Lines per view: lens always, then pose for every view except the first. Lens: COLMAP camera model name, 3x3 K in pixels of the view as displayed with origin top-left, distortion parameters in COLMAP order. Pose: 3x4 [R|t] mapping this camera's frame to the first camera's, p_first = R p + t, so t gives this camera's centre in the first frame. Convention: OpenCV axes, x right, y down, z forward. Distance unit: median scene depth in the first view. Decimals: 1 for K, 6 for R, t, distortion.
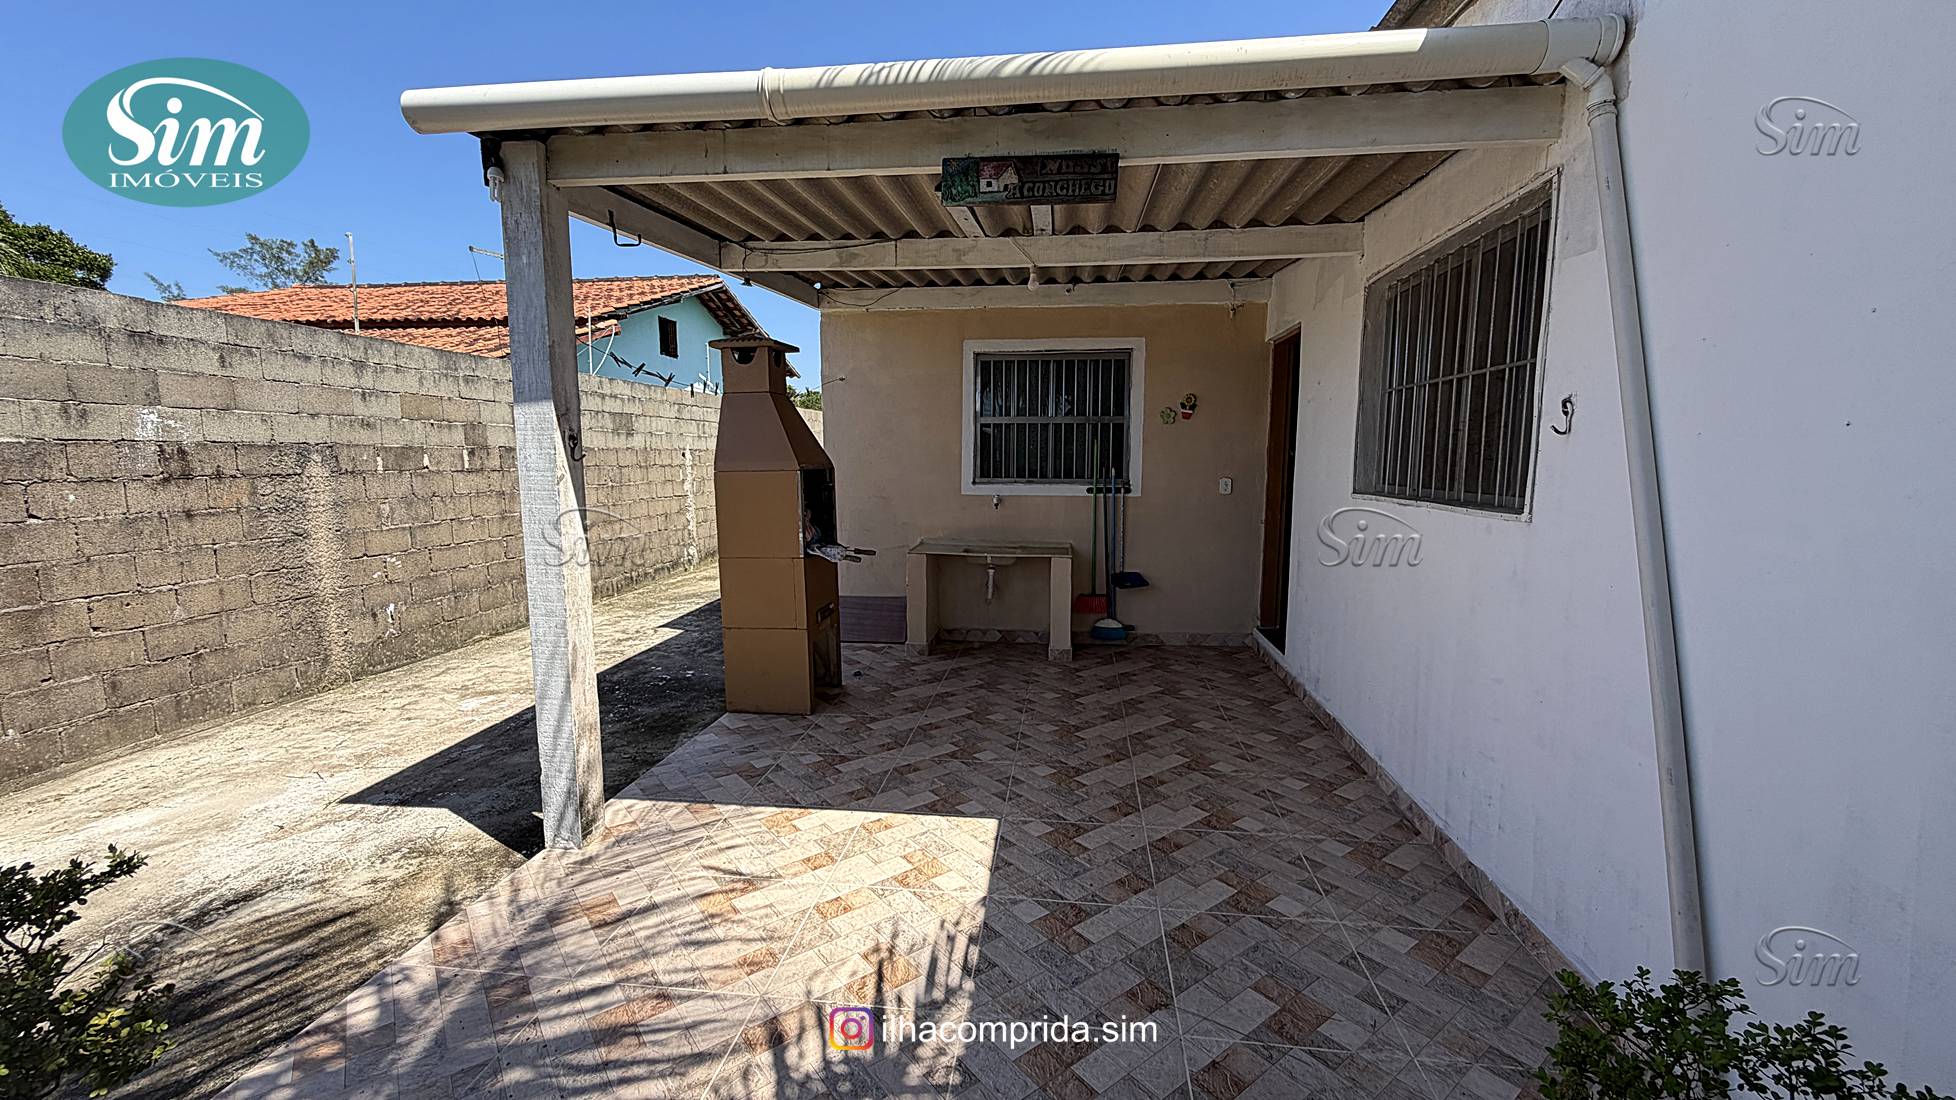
lens RADIAL K [[777.8, 0, 975.3], [0, 777.8, 550.4], [0, 0, 1]] dist [-0.001077, -0.000346]
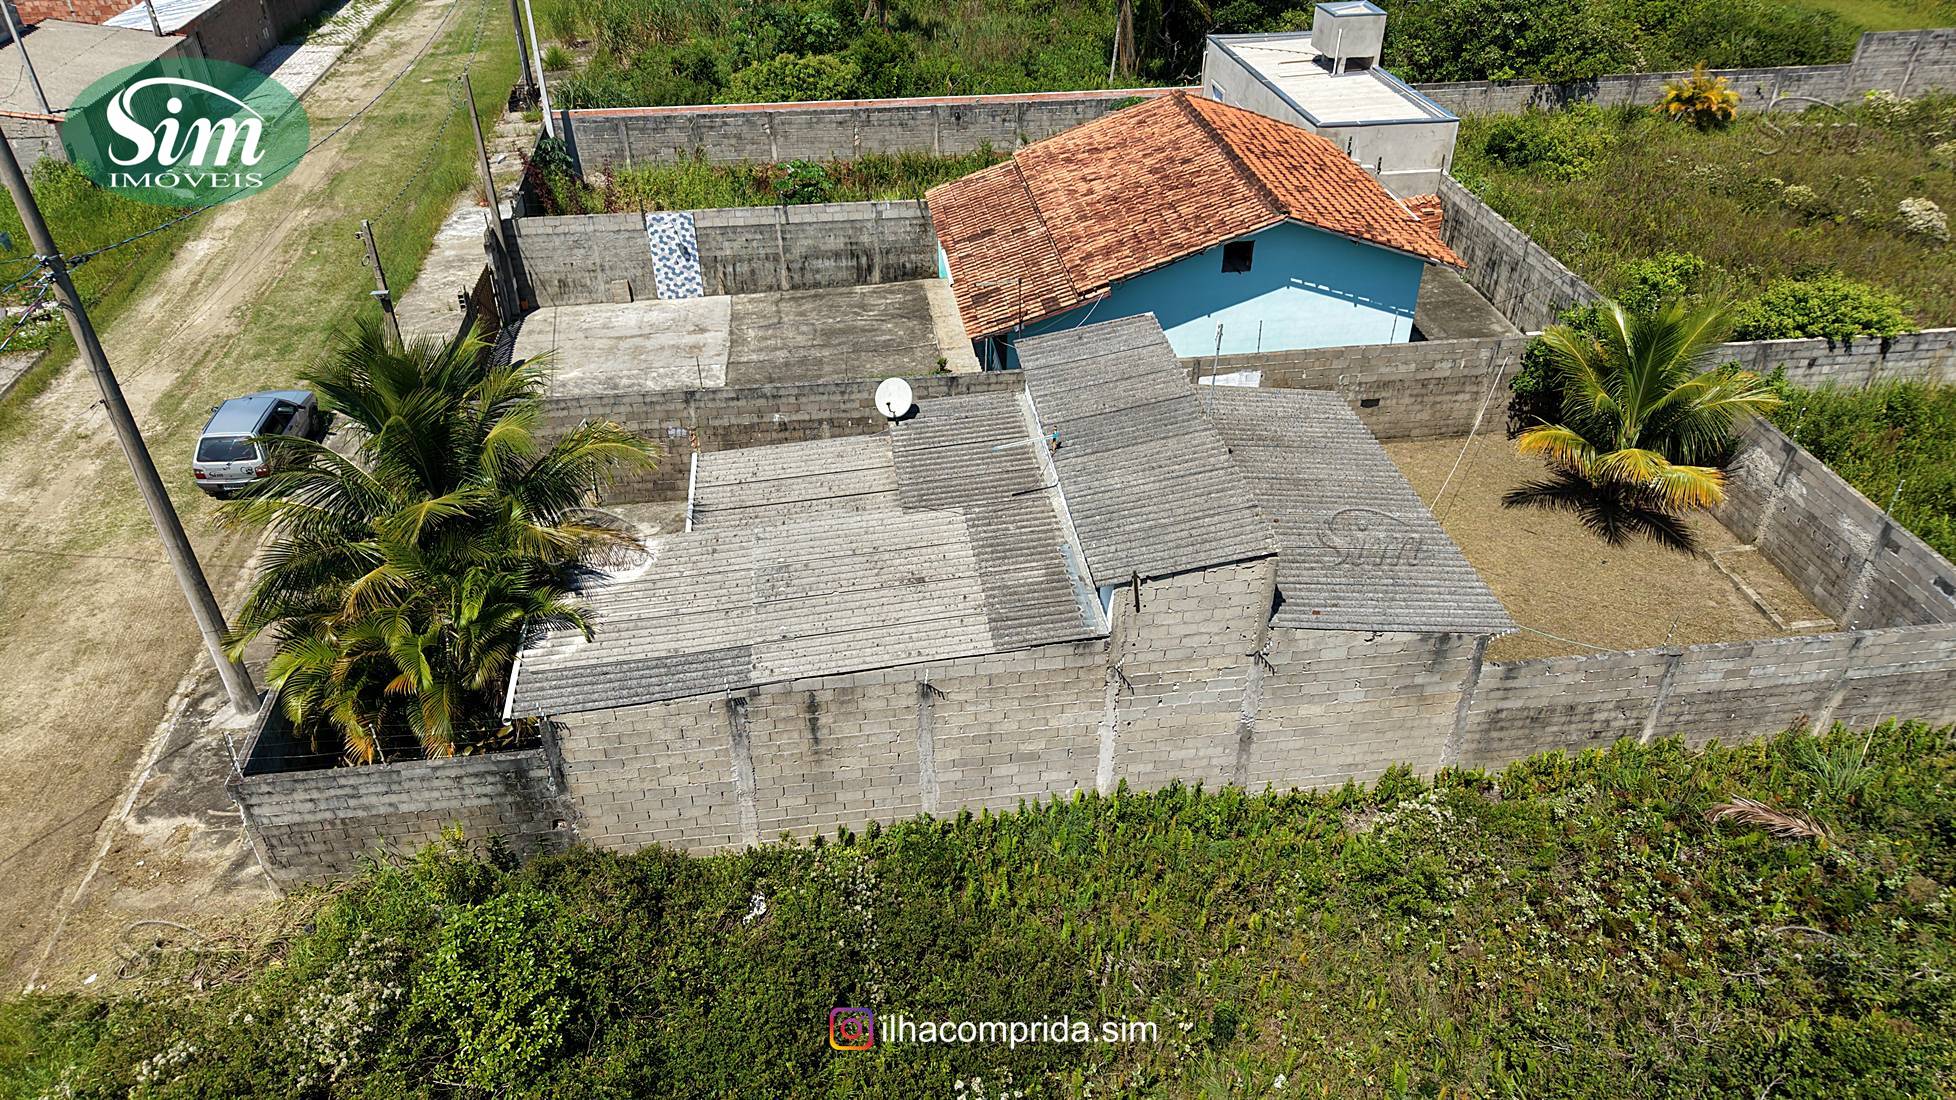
lens RADIAL K [[1317.0, 0, 978.0], [0, 1317.0, 550.0], [0, 0, 1]] dist [0.021329, -0.028645]
pose [[0.250744, 0.548053, -0.797975, 5.081026], [-0.119769, 0.835539, 0.536218, -3.516907], [0.960616, -0.038881, 0.275146, 0.215409]]
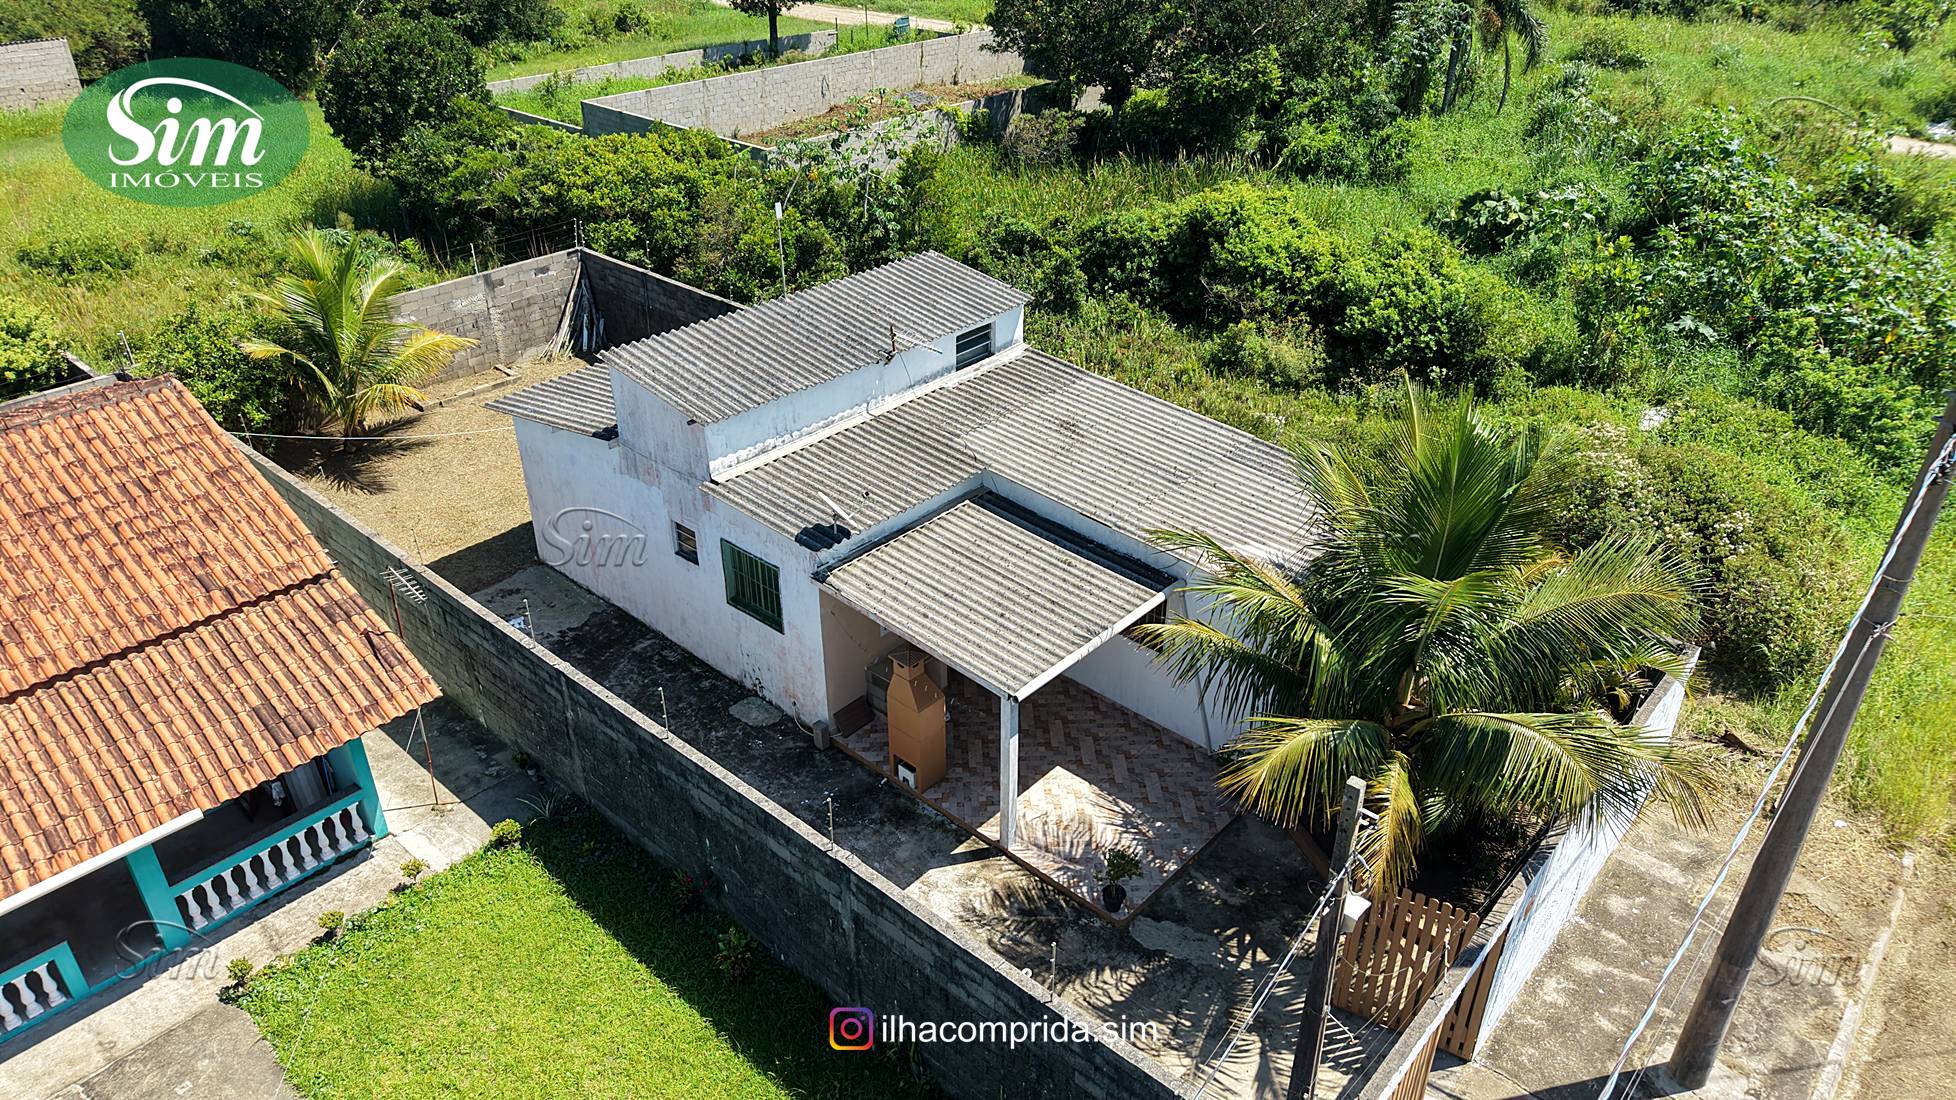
lens RADIAL K [[1317.0, 0, 978.0], [0, 1317.0, 550.0], [0, 0, 1]] dist [0.021329, -0.028645]
pose [[0.569644, -0.416659, 0.708450, -3.375827], [0.105001, 0.891805, 0.440067, -2.686655], [-0.815157, -0.176293, 0.551761, -1.494129]]
